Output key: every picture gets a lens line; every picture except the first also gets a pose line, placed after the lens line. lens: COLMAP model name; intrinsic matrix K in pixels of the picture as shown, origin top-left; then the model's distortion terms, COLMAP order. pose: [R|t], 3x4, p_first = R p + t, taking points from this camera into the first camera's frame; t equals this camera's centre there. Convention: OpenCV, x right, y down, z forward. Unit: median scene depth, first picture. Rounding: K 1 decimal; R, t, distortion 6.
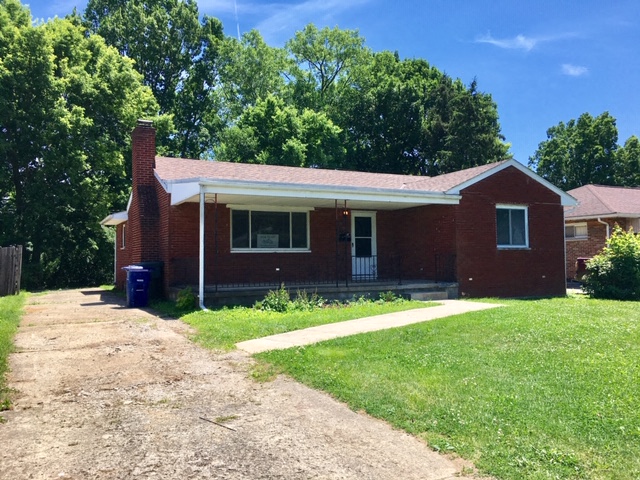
lens RADIAL K [[544.2, 0, 320.0], [0, 544.2, 240.0], [0, 0, 1]] dist [0.070762, -0.094491]
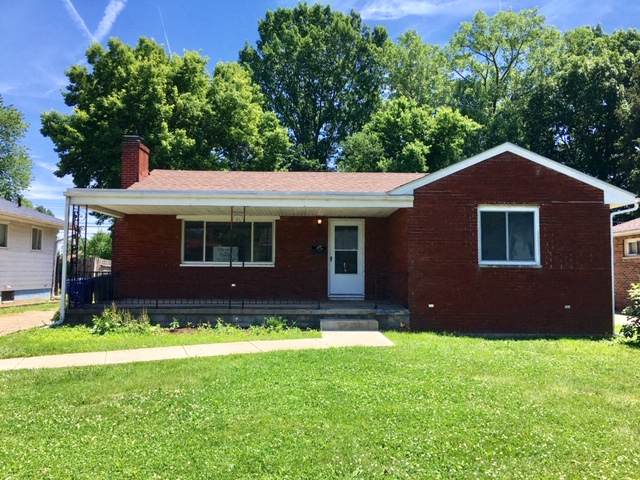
lens RADIAL K [[544.2, 0, 320.0], [0, 544.2, 240.0], [0, 0, 1]] dist [0.070762, -0.094491]
pose [[0.895598, -0.006569, -0.444816, 0.440226], [-0.002288, 0.999810, -0.019372, -0.003975], [0.444858, 0.018367, 0.895413, 0.234207]]
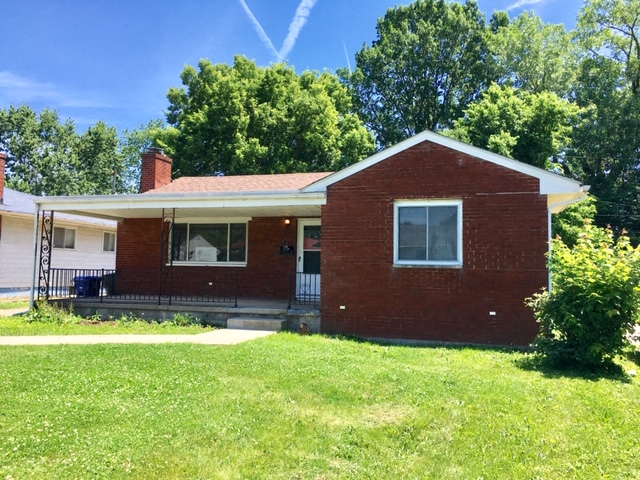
lens RADIAL K [[544.2, 0, 320.0], [0, 544.2, 240.0], [0, 0, 1]] dist [0.070762, -0.094491]
pose [[0.709774, -0.016474, -0.704237, 0.706609], [-0.001894, 0.999678, -0.025294, 0.001056], [0.704427, 0.019287, 0.709514, 0.433612]]
